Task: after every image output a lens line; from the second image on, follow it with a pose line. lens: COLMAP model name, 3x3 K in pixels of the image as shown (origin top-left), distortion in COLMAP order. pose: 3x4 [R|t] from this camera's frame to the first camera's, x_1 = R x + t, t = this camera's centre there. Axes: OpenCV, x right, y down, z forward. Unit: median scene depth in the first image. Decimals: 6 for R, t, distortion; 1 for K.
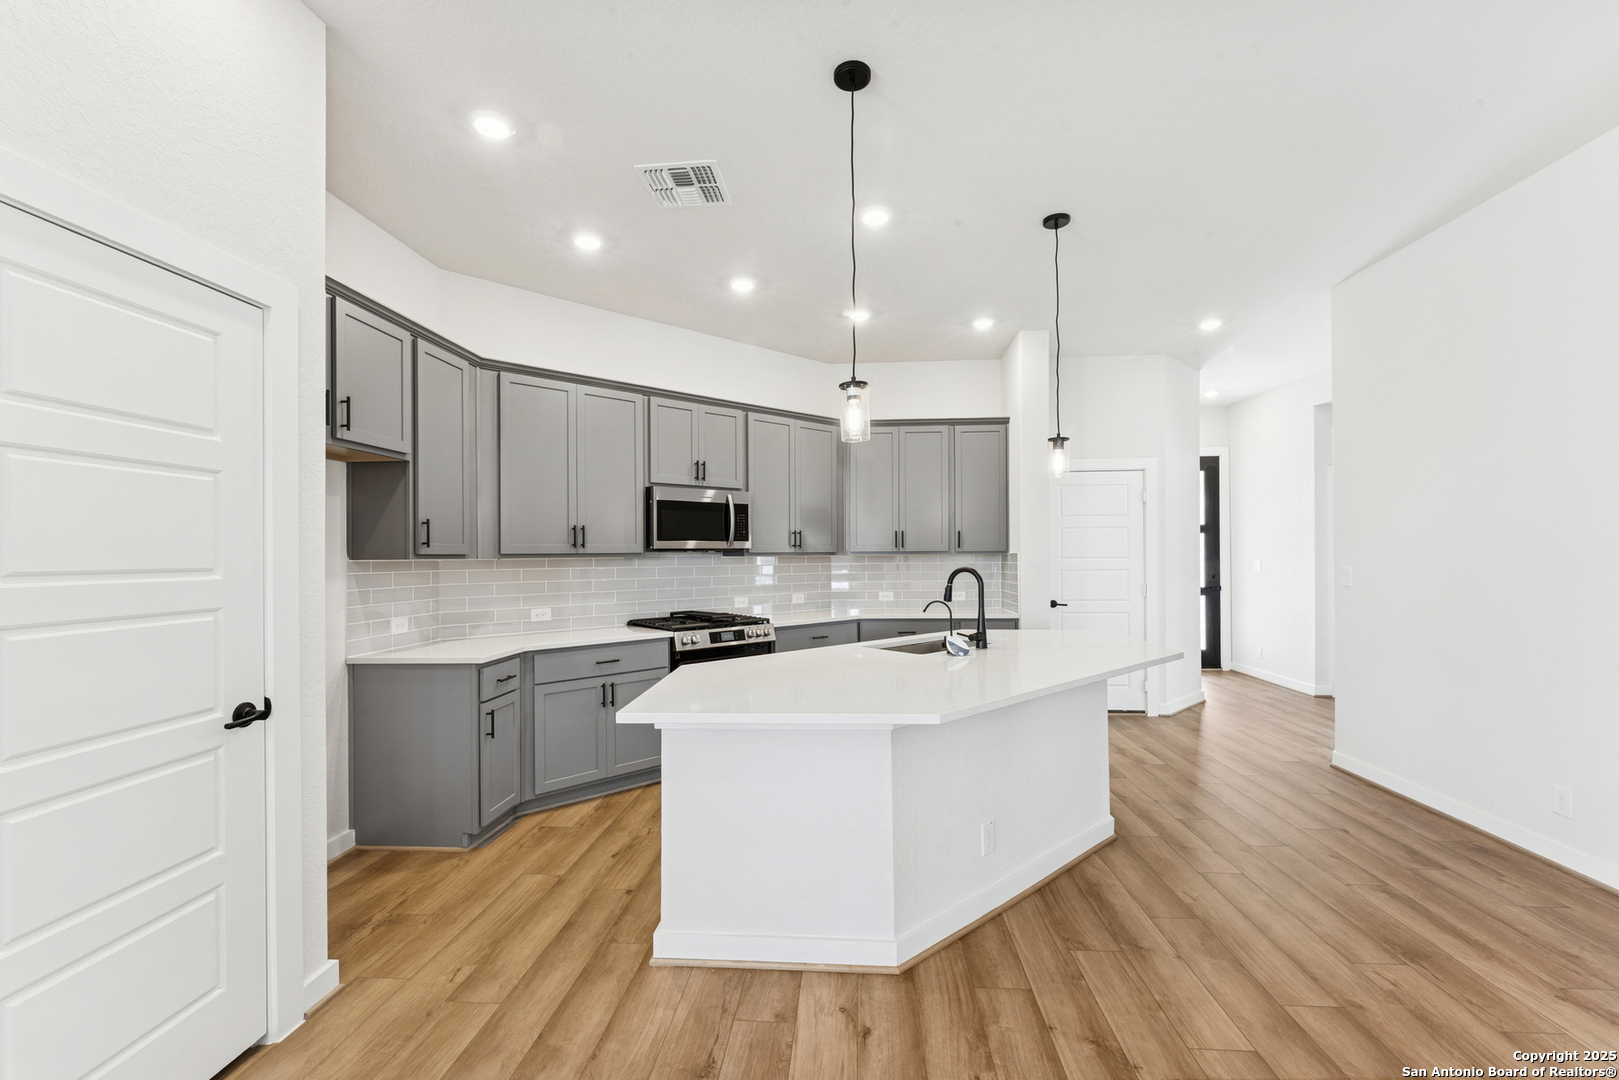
lens RADIAL K [[673.2, 0, 822.3], [0, 673.2, 552.3], [0, 0, 1]] dist [-0.002384, 0.000649]
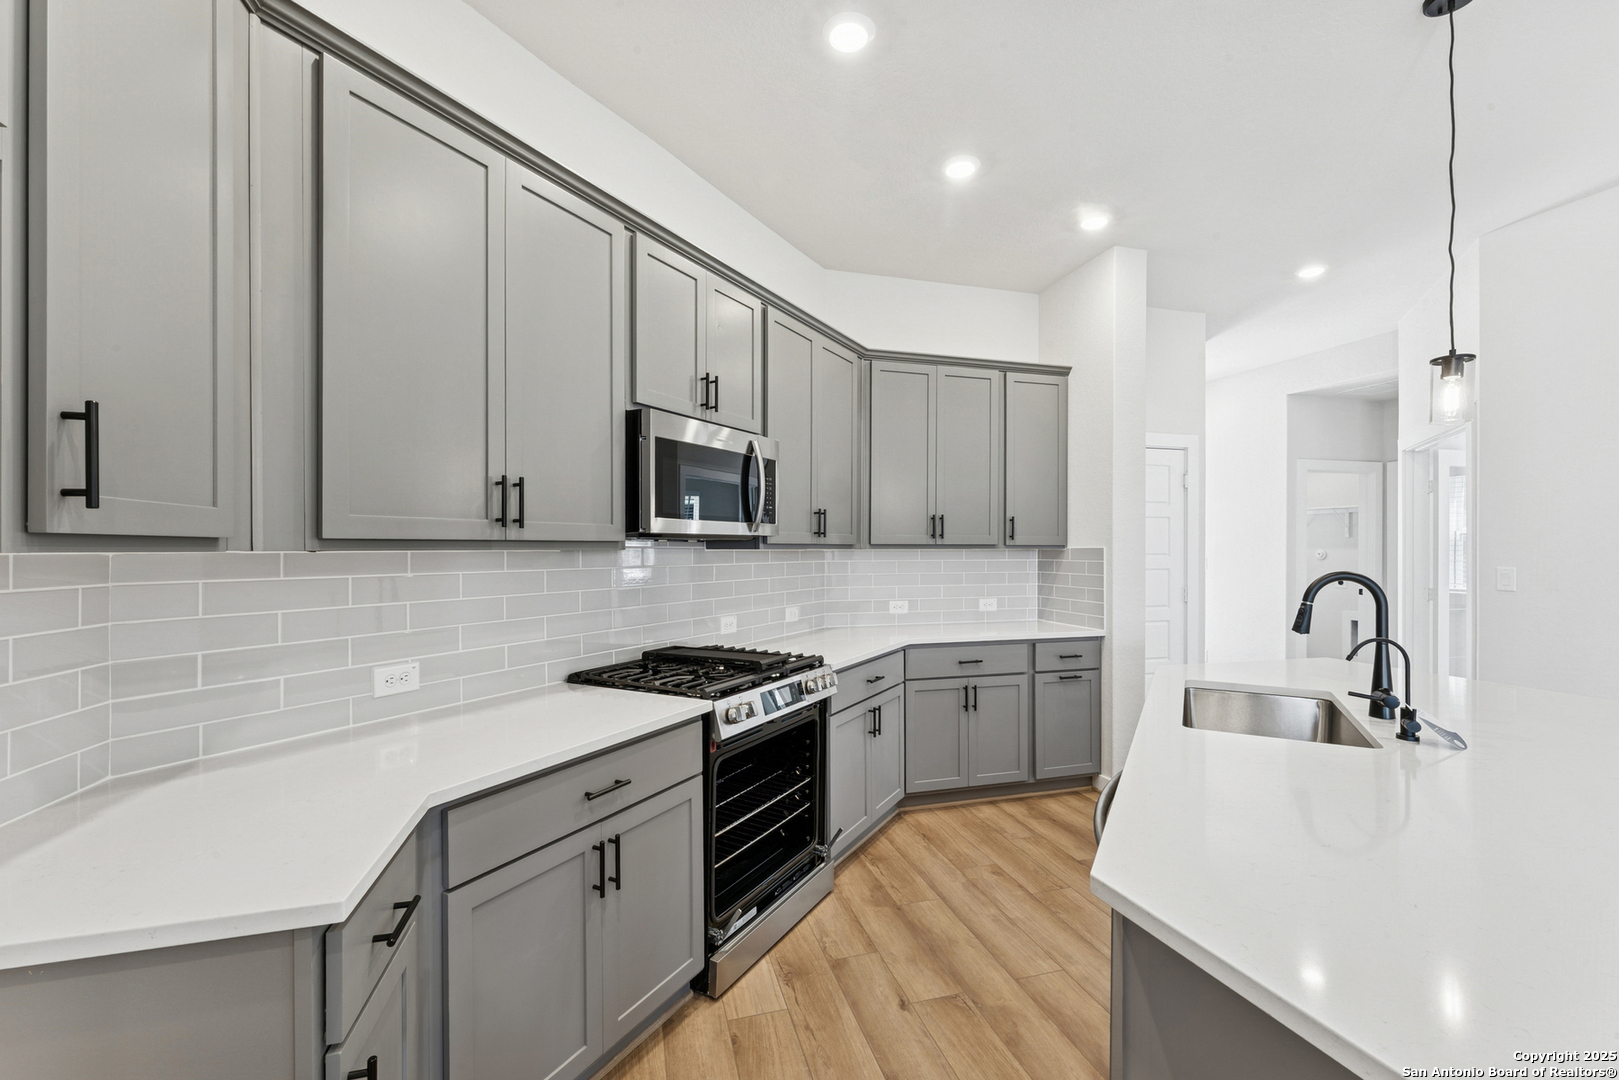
lens RADIAL K [[673.2, 0, 815.8], [0, 673.2, 548.1], [0, 0, 1]] dist [-0.002384, 0.000649]
pose [[0.944495, 0.008707, 0.328410, -0.313162], [-0.009701, 0.999952, 0.001386, 0.004430], [-0.328382, -0.004495, 0.944534, 0.509277]]
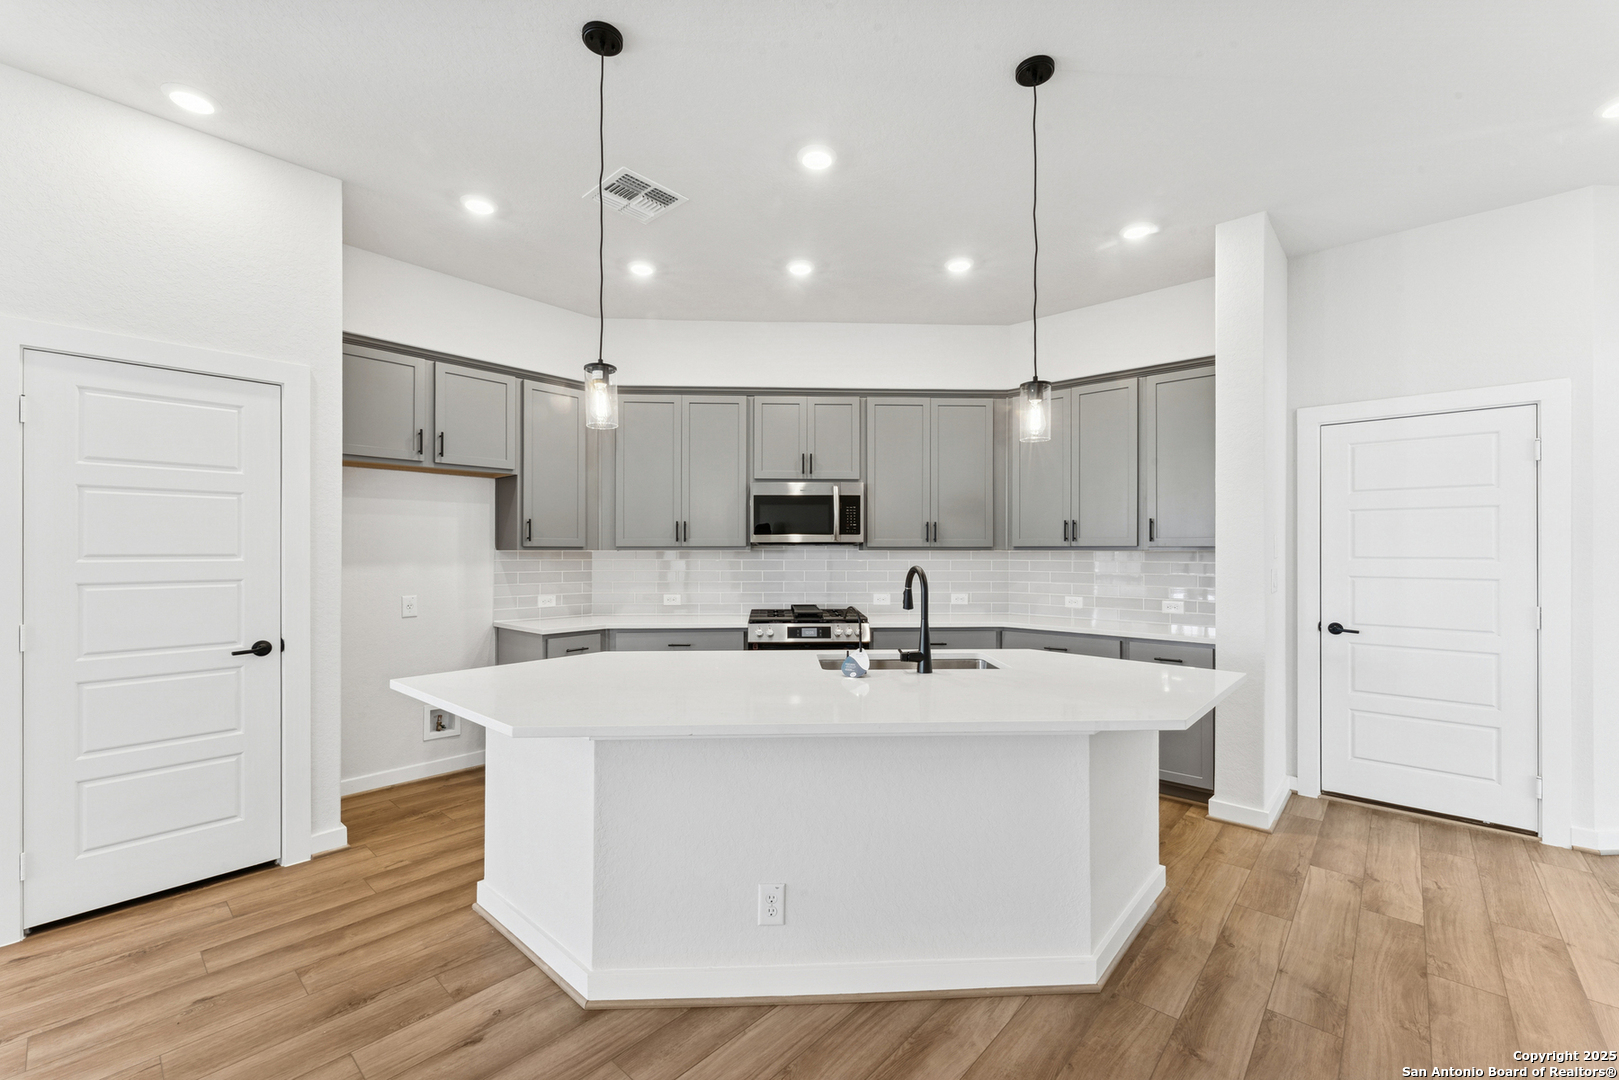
lens RADIAL K [[673.2, 0, 811.4], [0, 673.2, 544.7], [0, 0, 1]] dist [-0.002384, 0.000649]
pose [[0.780753, 0.002969, -0.624833, 0.496535], [-0.004094, 0.999992, -0.000364, -0.001431], [0.624827, 0.002843, 0.780758, 0.258255]]
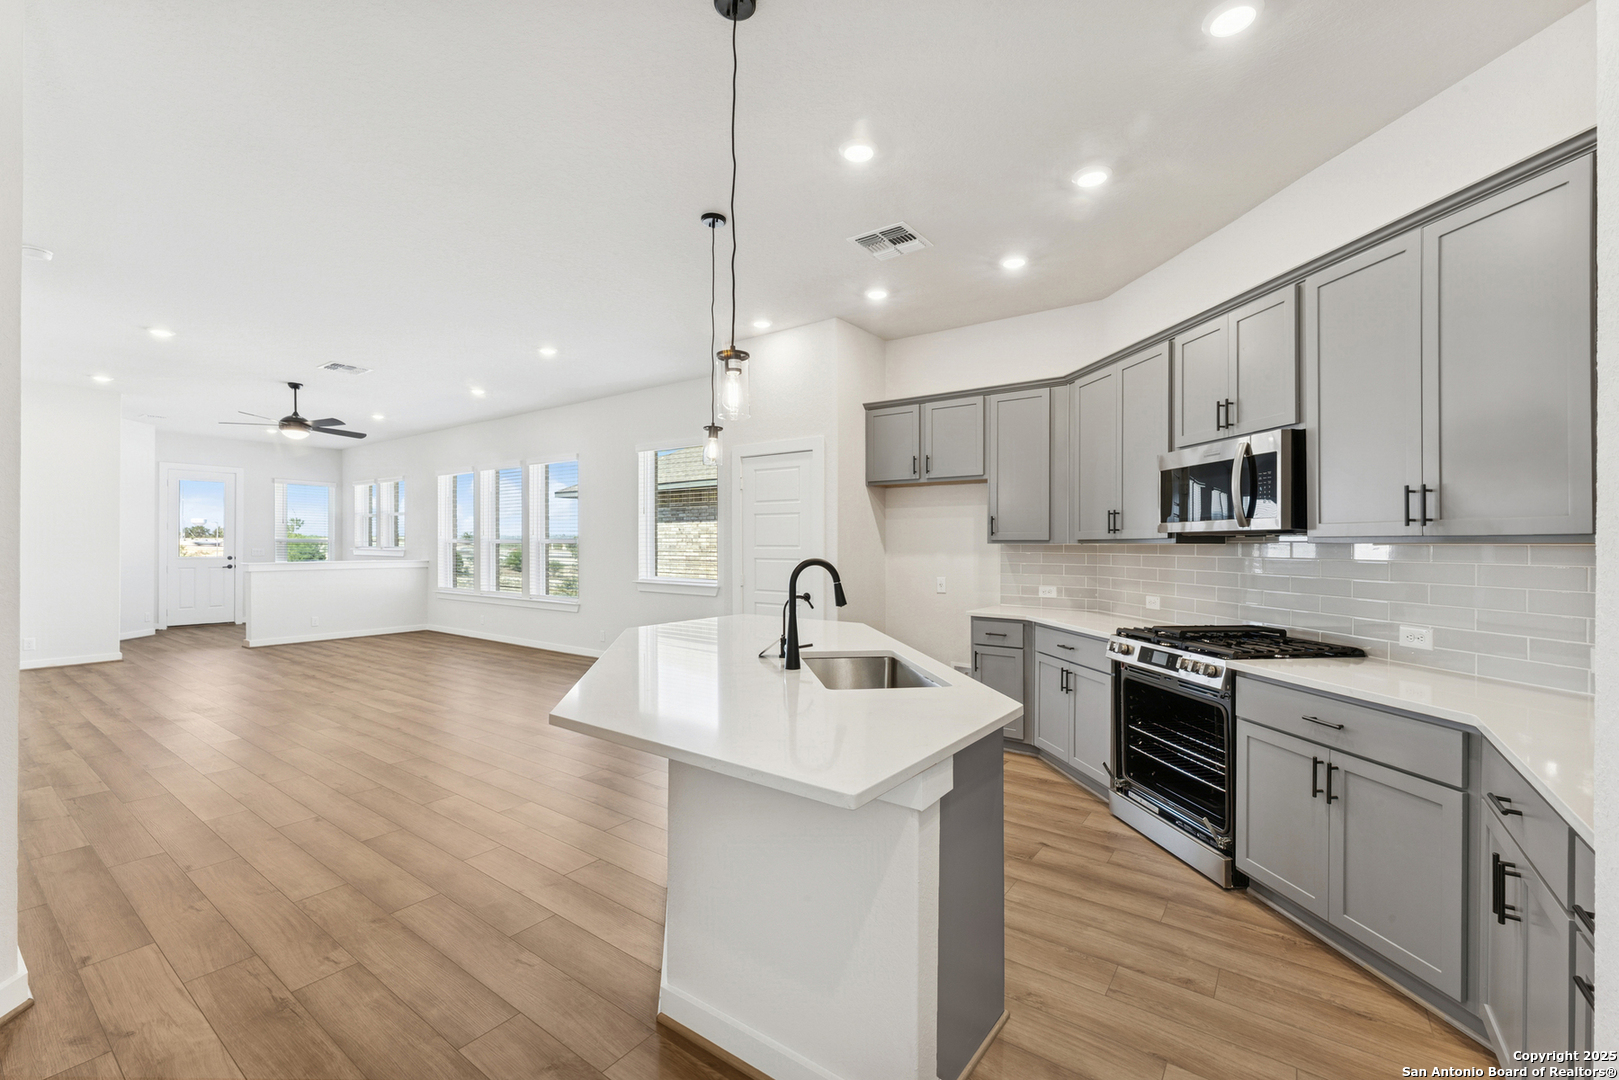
lens RADIAL K [[673.2, 0, 799.3], [0, 673.2, 547.0], [0, 0, 1]] dist [-0.002384, 0.000649]
pose [[-0.553618, 0.010213, -0.832708, 0.683638], [0.004276, 0.999946, 0.009421, 0.001697], [0.832760, 0.001655, -0.553632, 1.140923]]
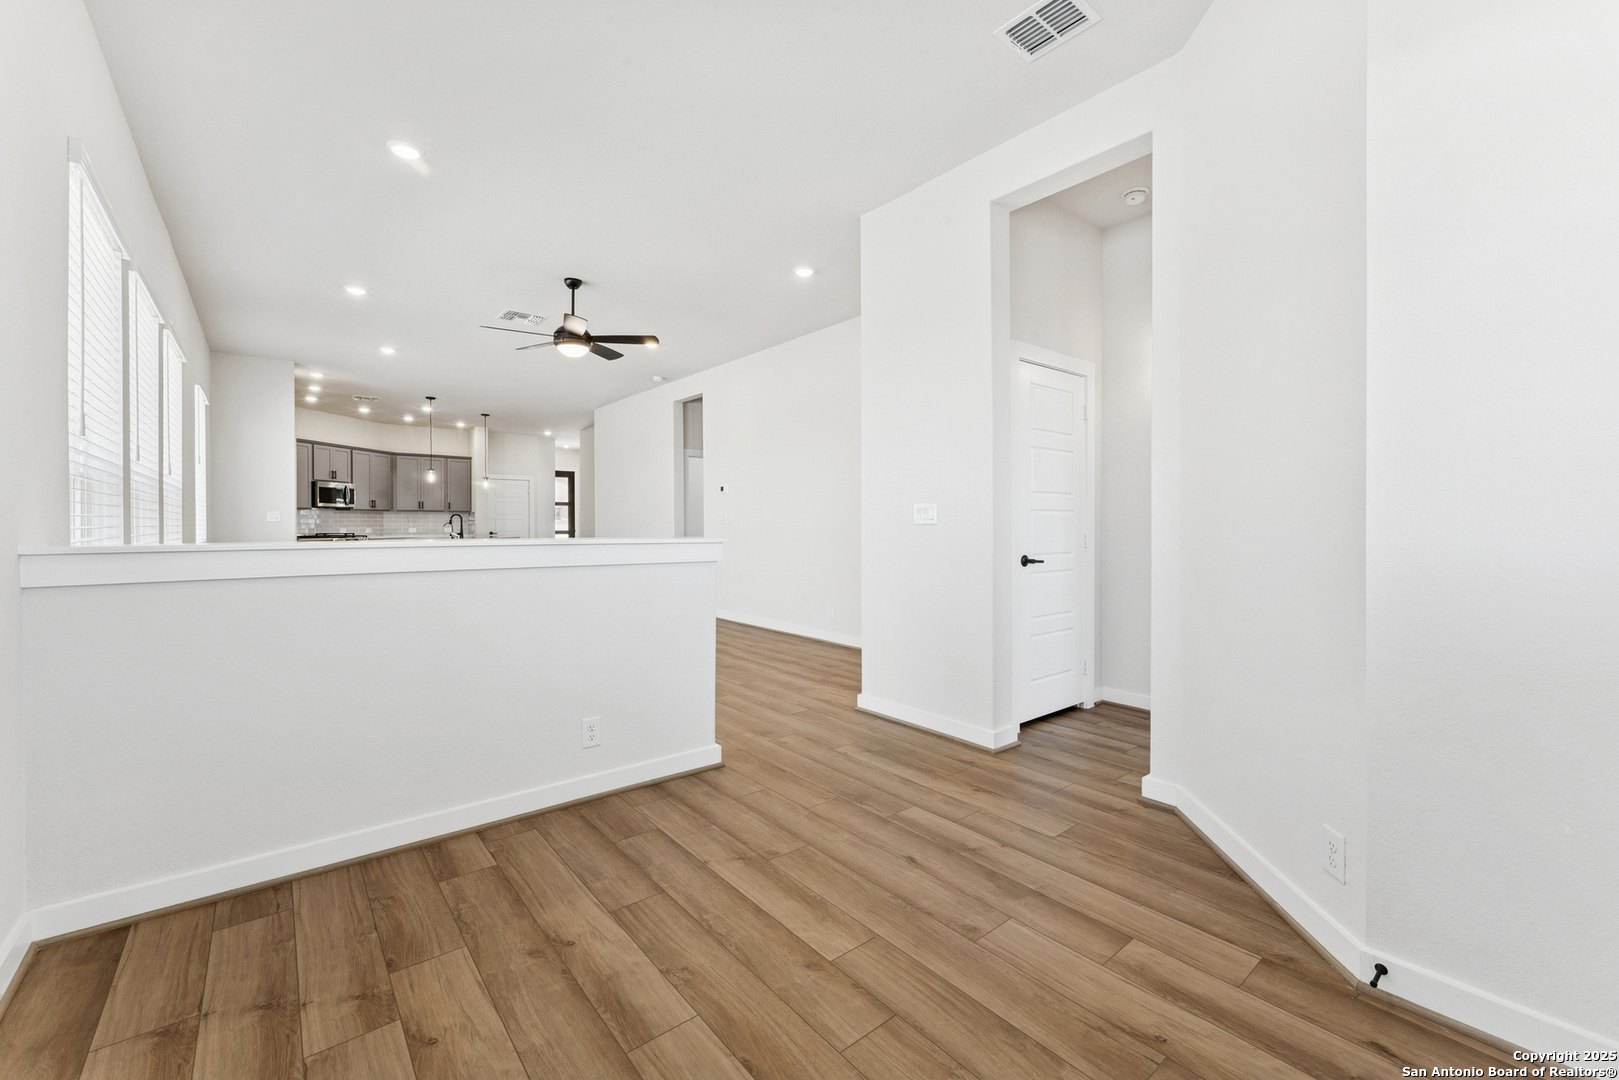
lens RADIAL K [[673.2, 0, 817.8], [0, 673.2, 536.8], [0, 0, 1]] dist [-0.002384, 0.000649]
pose [[0.740831, -0.004169, 0.671679, -0.583249], [-0.006647, 0.999886, 0.013537, 0.066401], [-0.671659, -0.014494, 0.740719, -2.223549]]
